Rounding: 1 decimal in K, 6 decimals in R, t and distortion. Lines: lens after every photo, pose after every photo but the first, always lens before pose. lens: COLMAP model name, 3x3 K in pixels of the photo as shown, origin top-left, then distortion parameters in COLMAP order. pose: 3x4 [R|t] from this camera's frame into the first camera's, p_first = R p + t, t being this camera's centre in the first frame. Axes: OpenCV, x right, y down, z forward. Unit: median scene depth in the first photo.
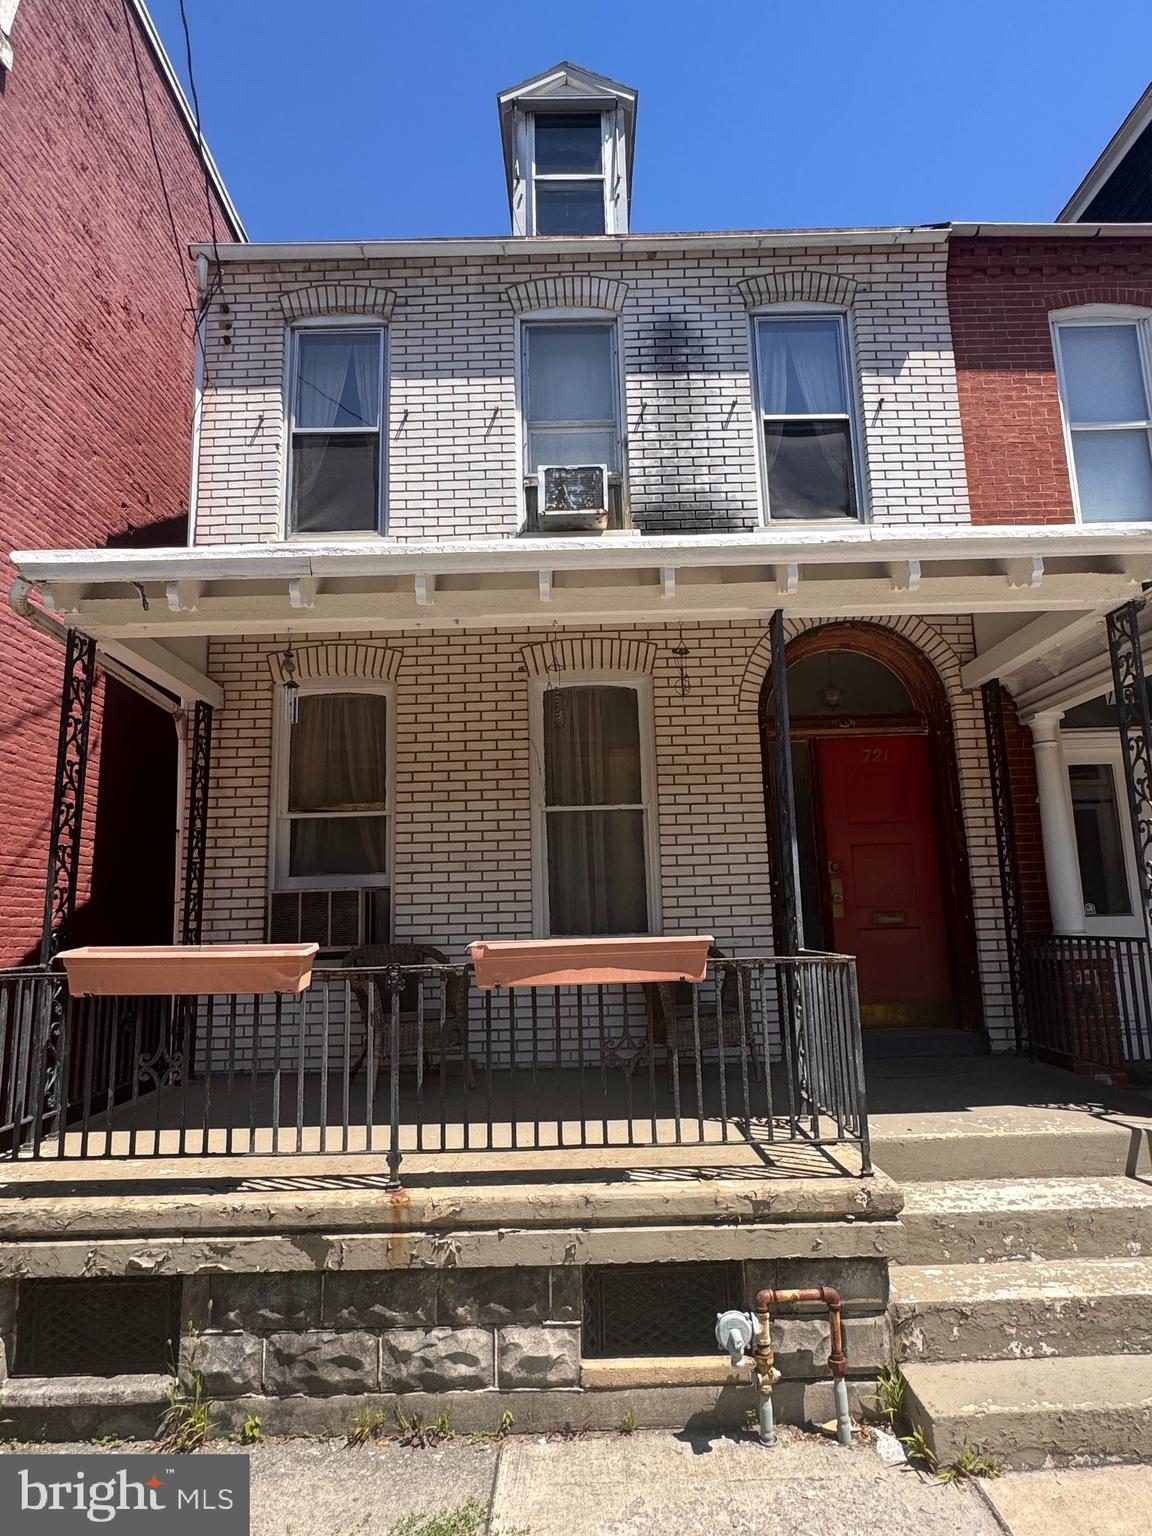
lens RADIAL K [[893.2, 0, 580.9], [0, 893.2, 764.9], [0, 0, 1]] dist [-0.004499, 0.001307]
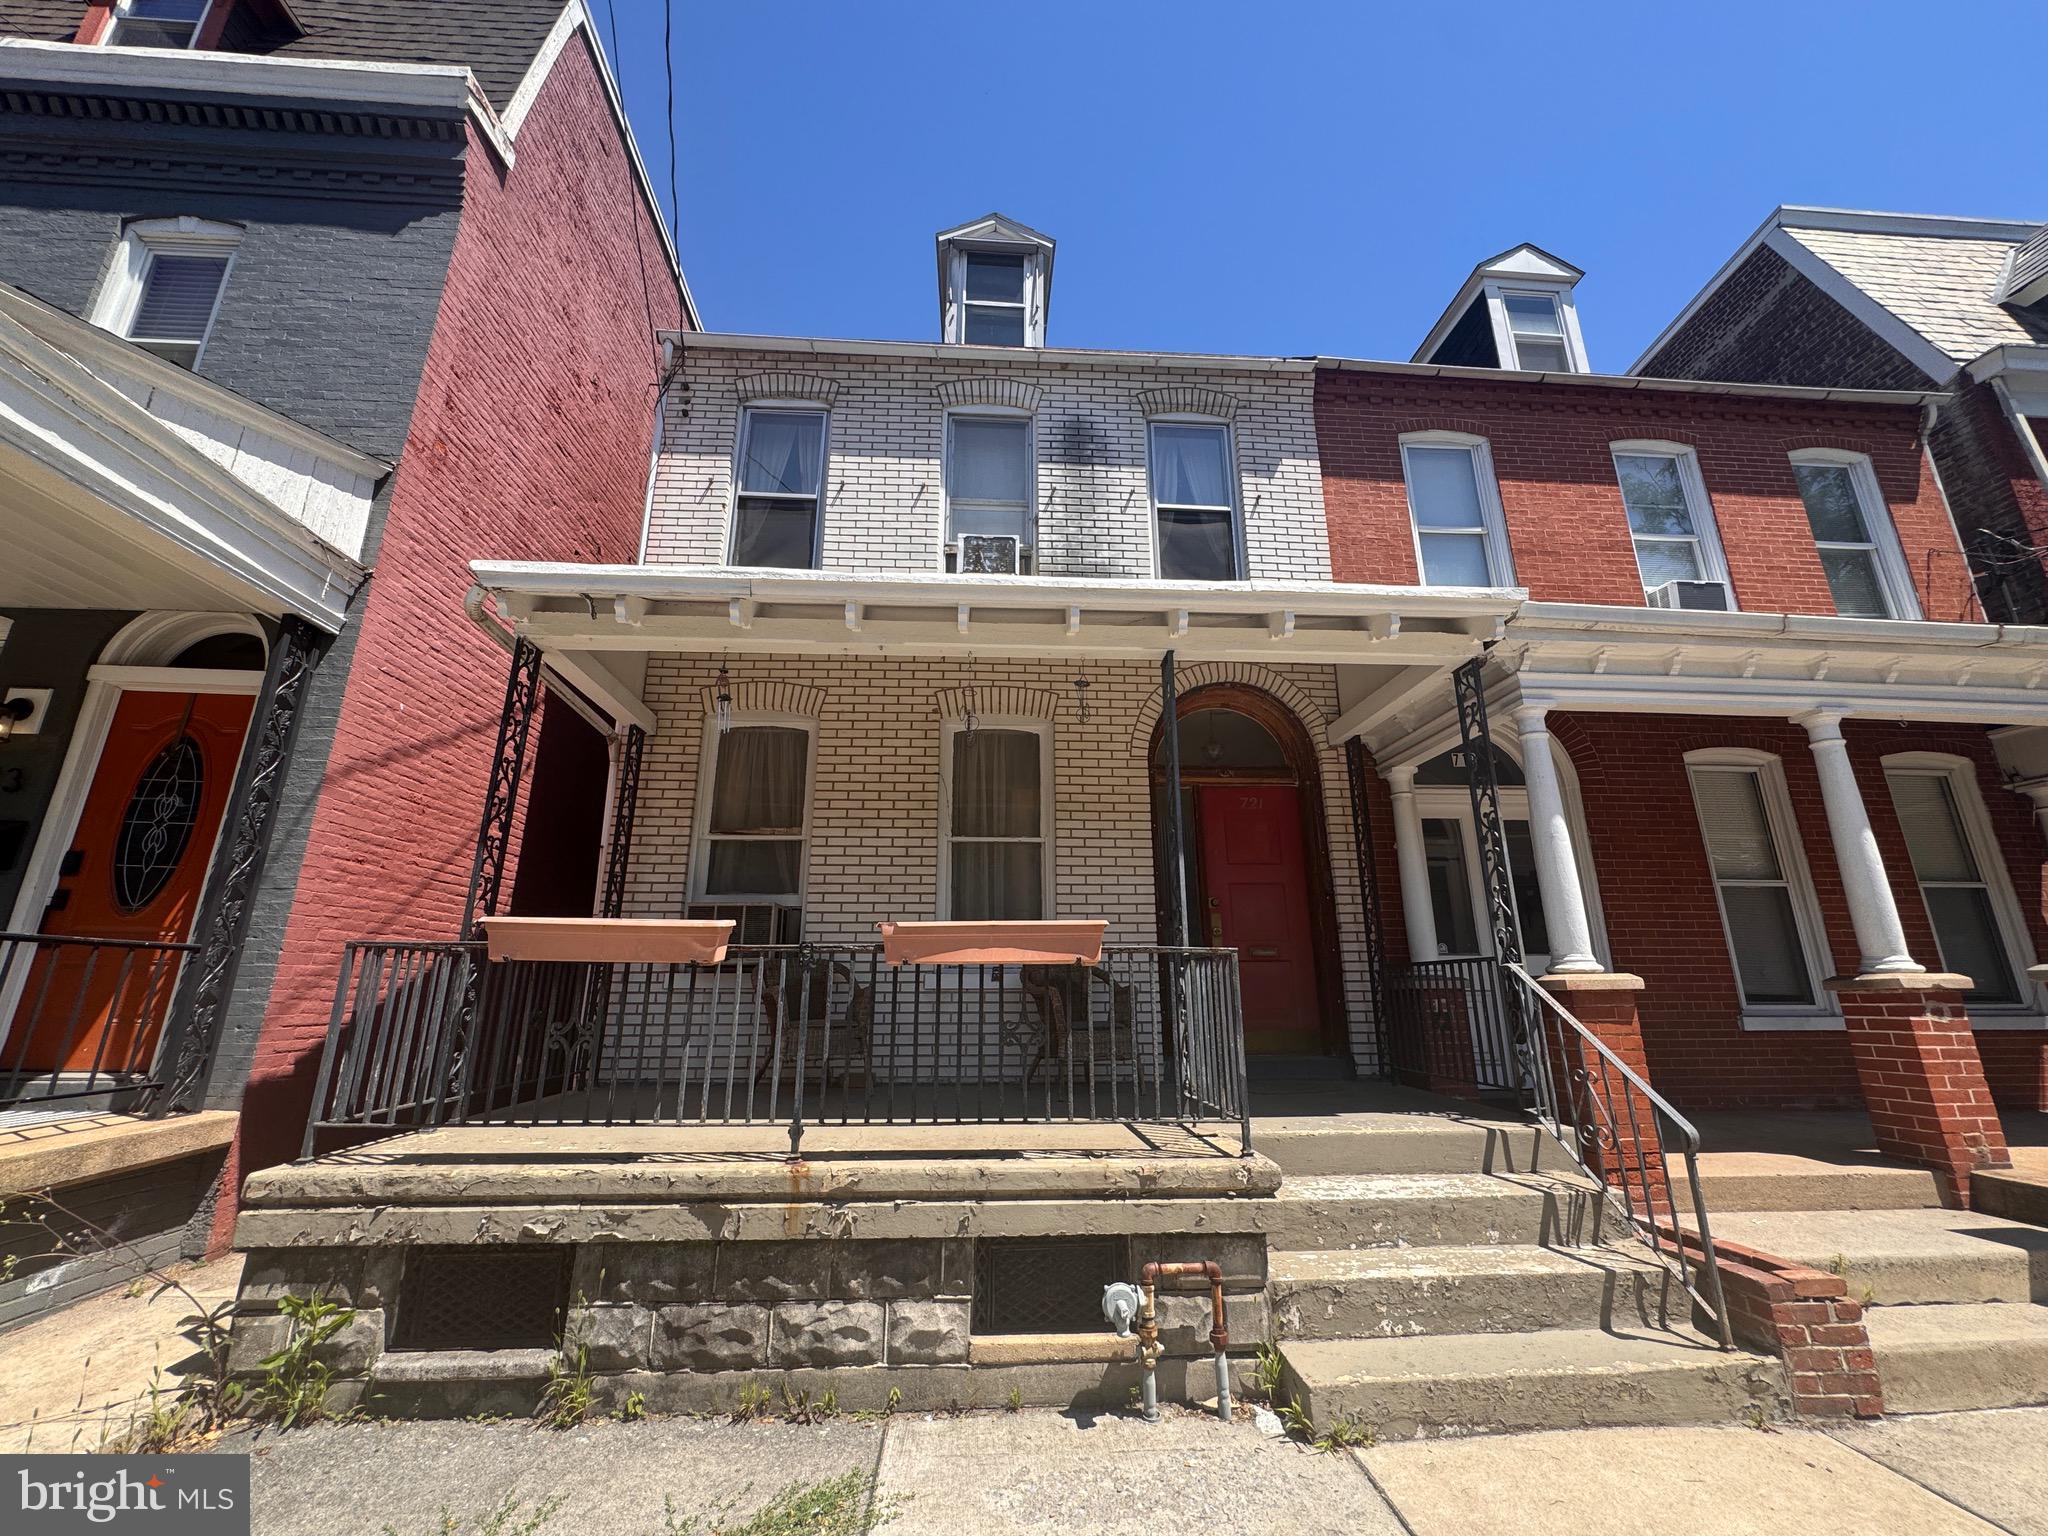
lens RADIAL K [[817.4, 0, 1023.7], [0, 817.4, 763.2], [0, 0, 1]] dist [-0.003700, -0.000515]
pose [[0.997927, 0.040144, 0.050297, -0.006334], [-0.034714, 0.993914, -0.104546, 0.060262], [-0.054188, 0.102584, 0.993247, 0.002653]]
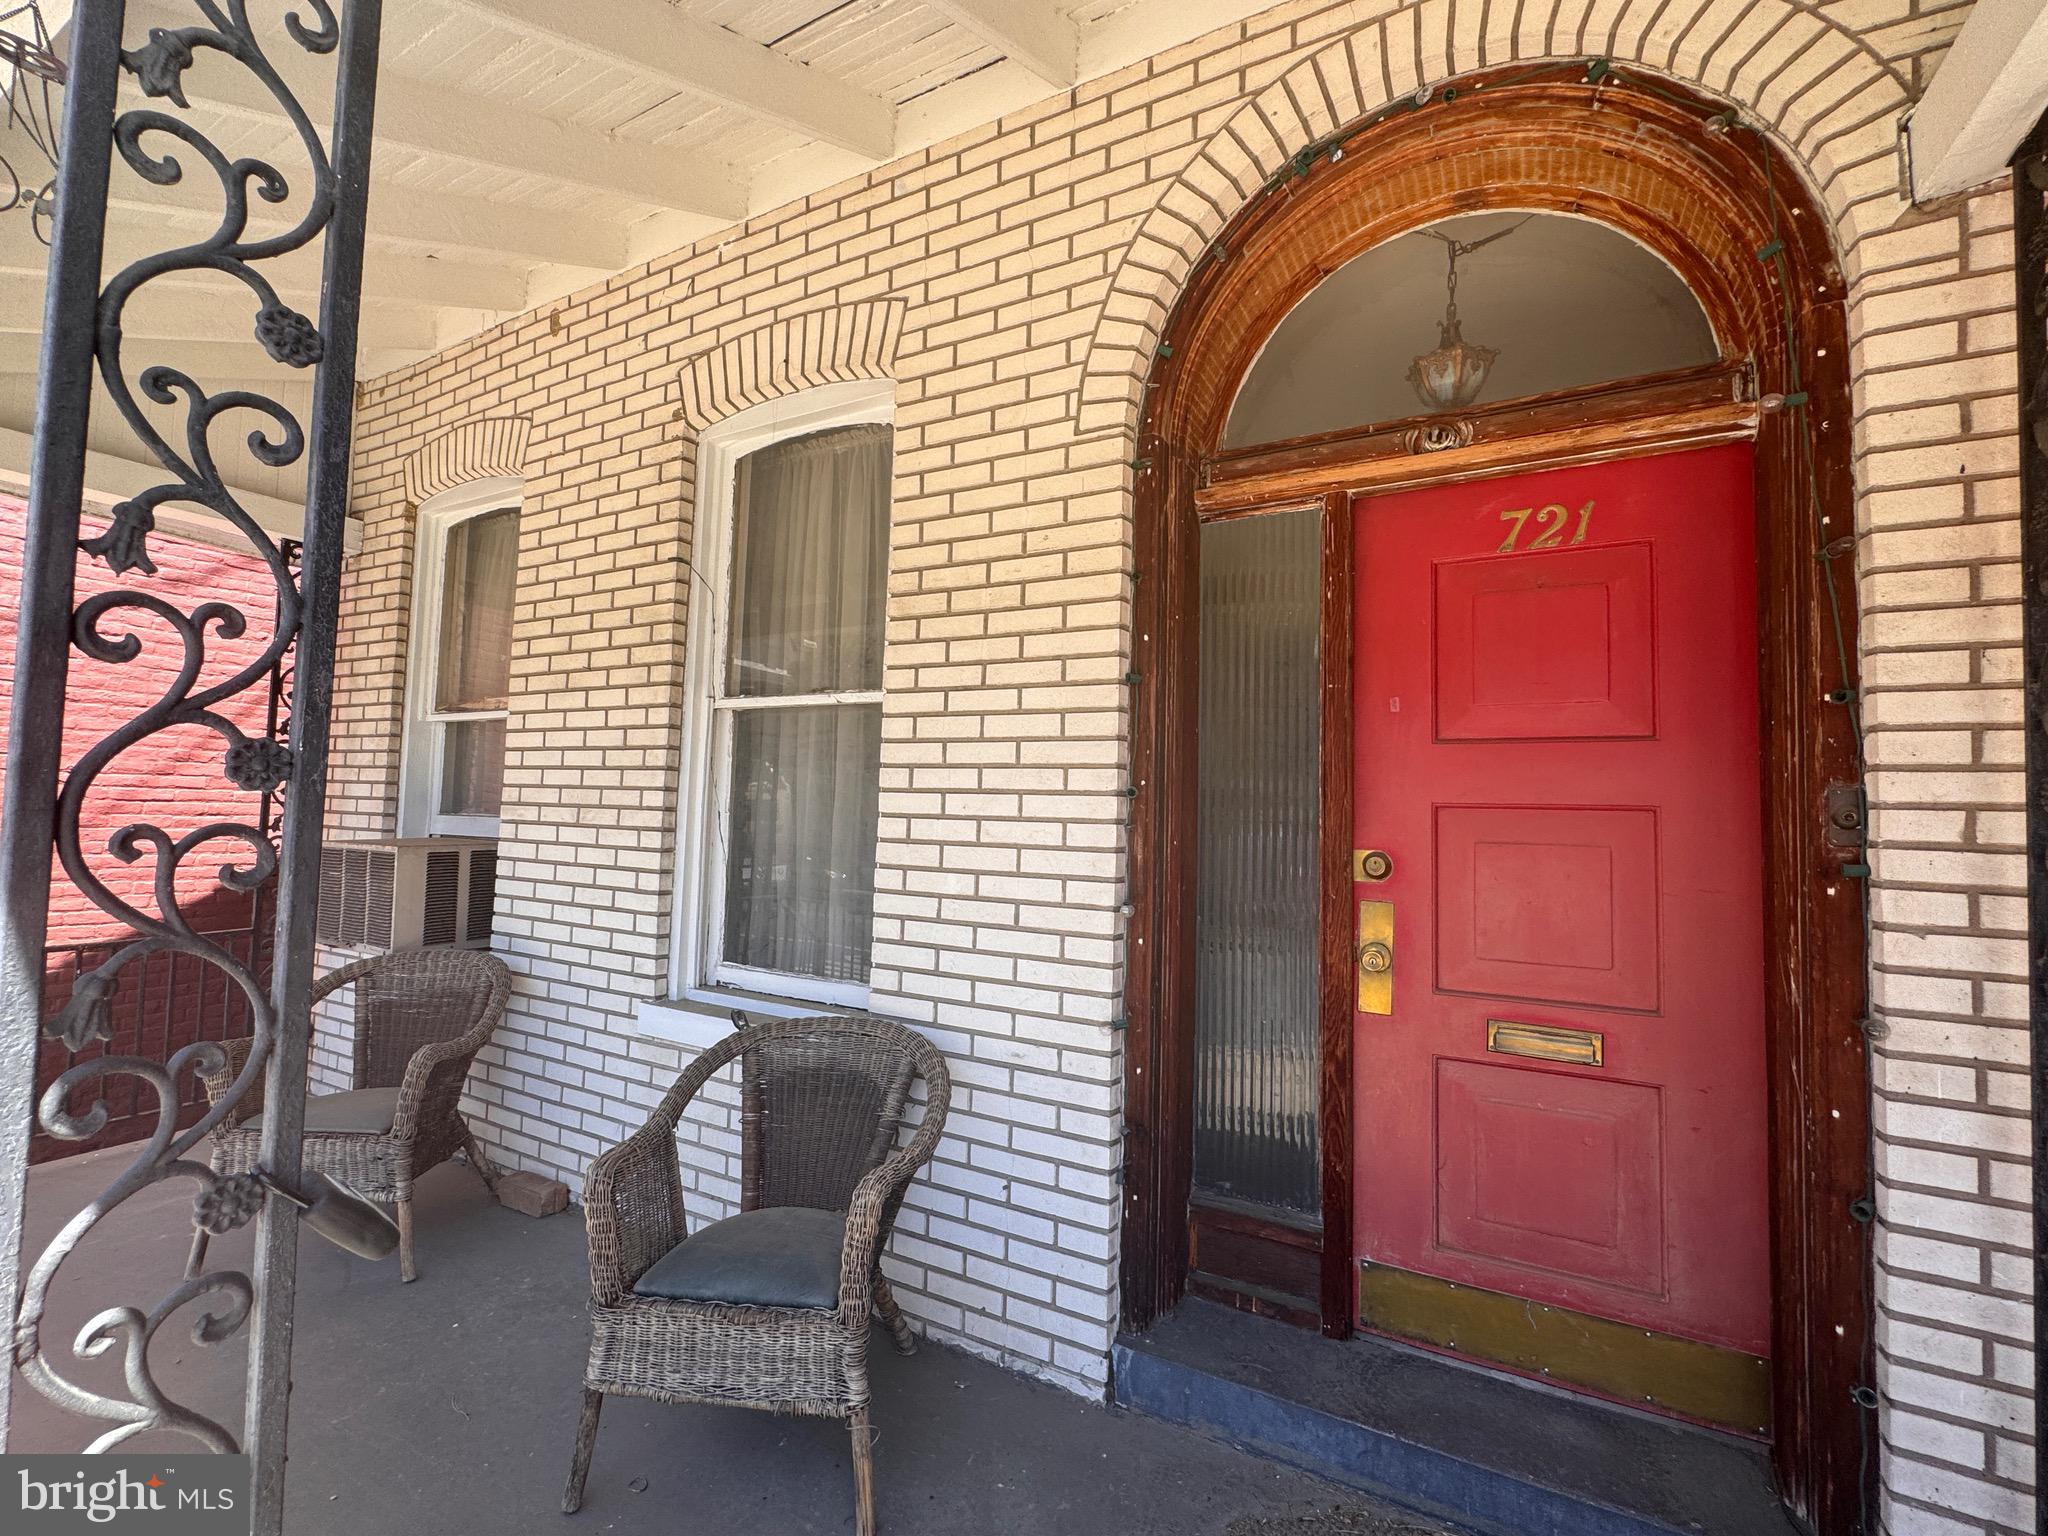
lens RADIAL K [[890.9, 0, 1028.6], [0, 890.9, 761.4], [0, 0, 1]] dist [-0.002493, 0.000234]
pose [[0.873055, 0.024564, -0.487002, 0.351269], [0.035960, 0.992768, 0.114540, 0.031791], [0.486294, -0.117513, 0.865858, 0.676527]]
